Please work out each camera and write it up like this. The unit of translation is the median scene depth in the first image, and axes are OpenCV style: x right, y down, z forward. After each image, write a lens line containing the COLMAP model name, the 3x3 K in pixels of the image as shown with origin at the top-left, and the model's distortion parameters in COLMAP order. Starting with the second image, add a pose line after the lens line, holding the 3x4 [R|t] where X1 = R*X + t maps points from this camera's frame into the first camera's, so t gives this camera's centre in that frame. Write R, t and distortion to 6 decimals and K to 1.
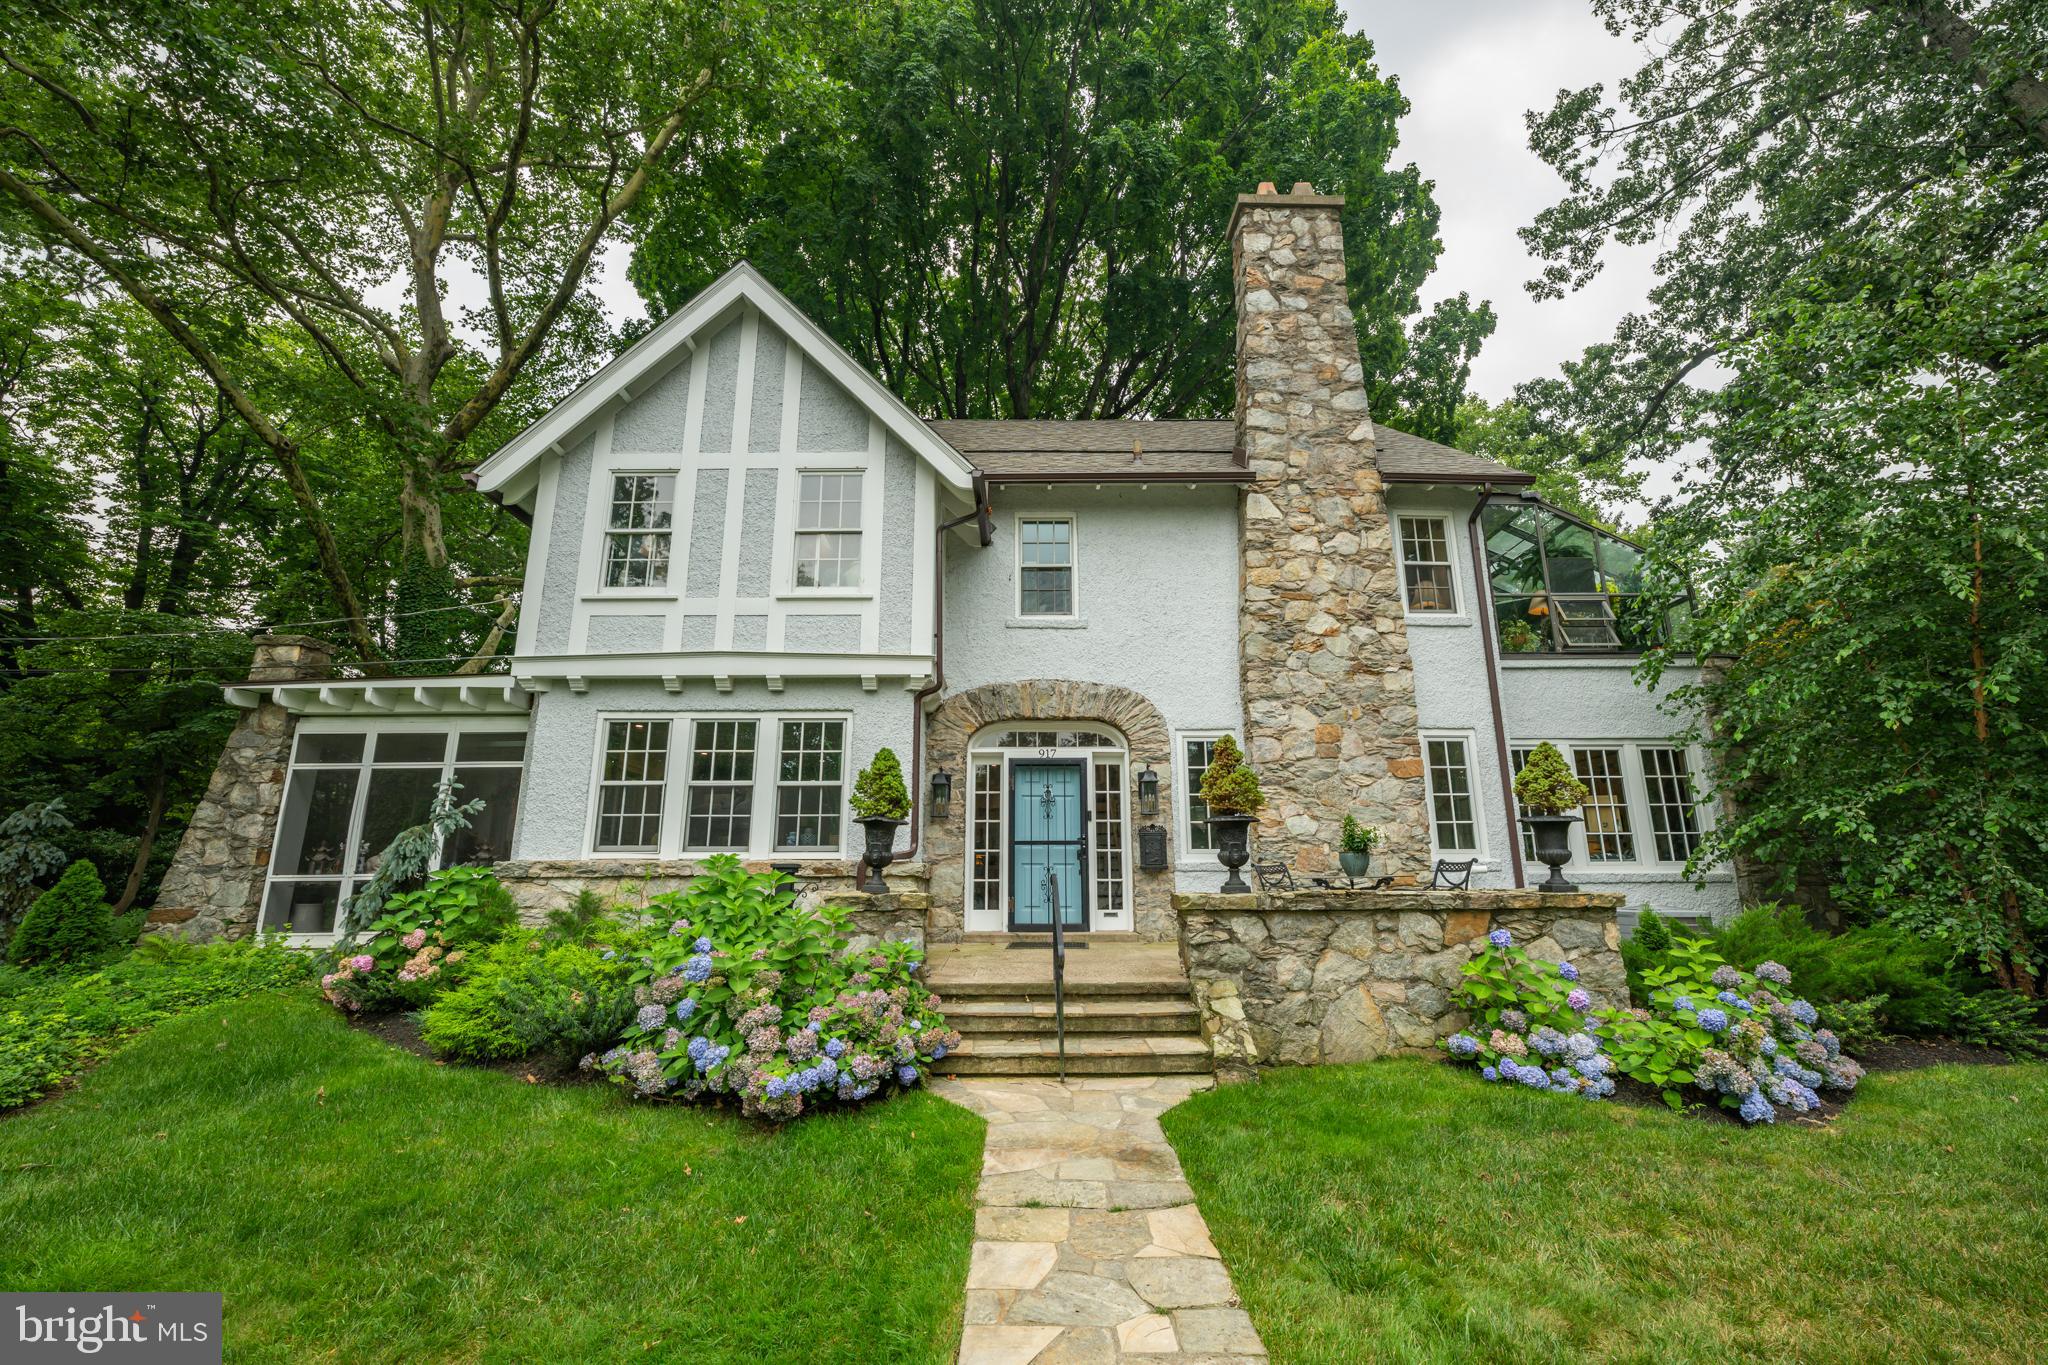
lens RADIAL K [[861.9, 0, 1025.1], [0, 861.9, 687.0], [0, 0, 1]] dist [-0.000045, 0.000099]
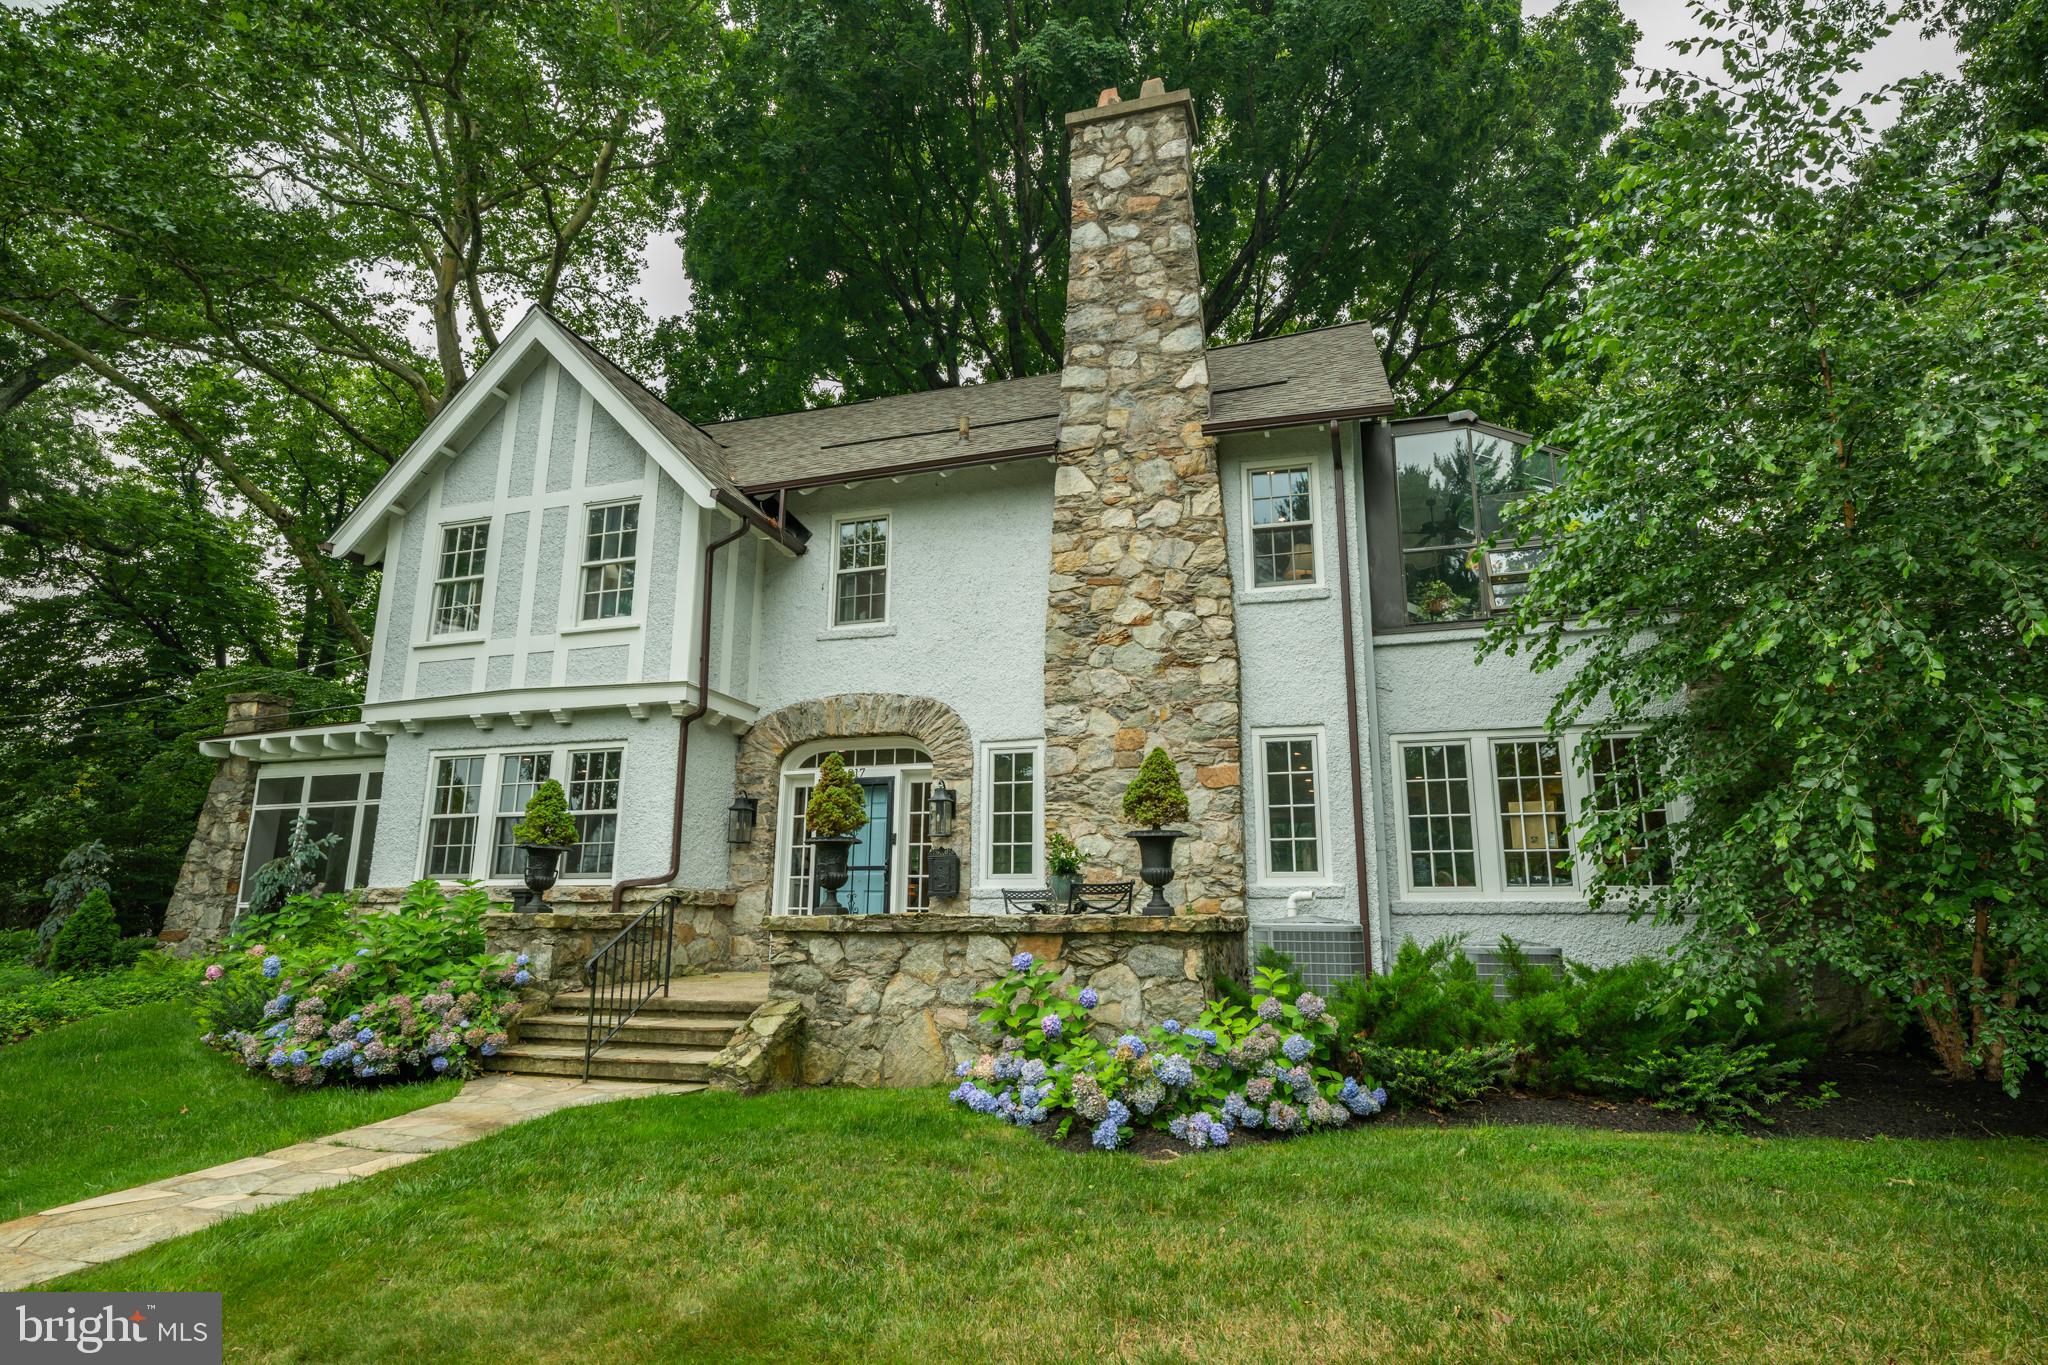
lens RADIAL K [[1118.1, 0, 1021.5], [0, 1118.1, 687.3], [0, 0, 1]] dist [0.000957, -0.001183]
pose [[0.950122, -0.058487, -0.306346, 0.594821], [0.061597, 0.998101, 0.000485, -0.005346], [0.305736, -0.019331, 0.951920, -0.099504]]
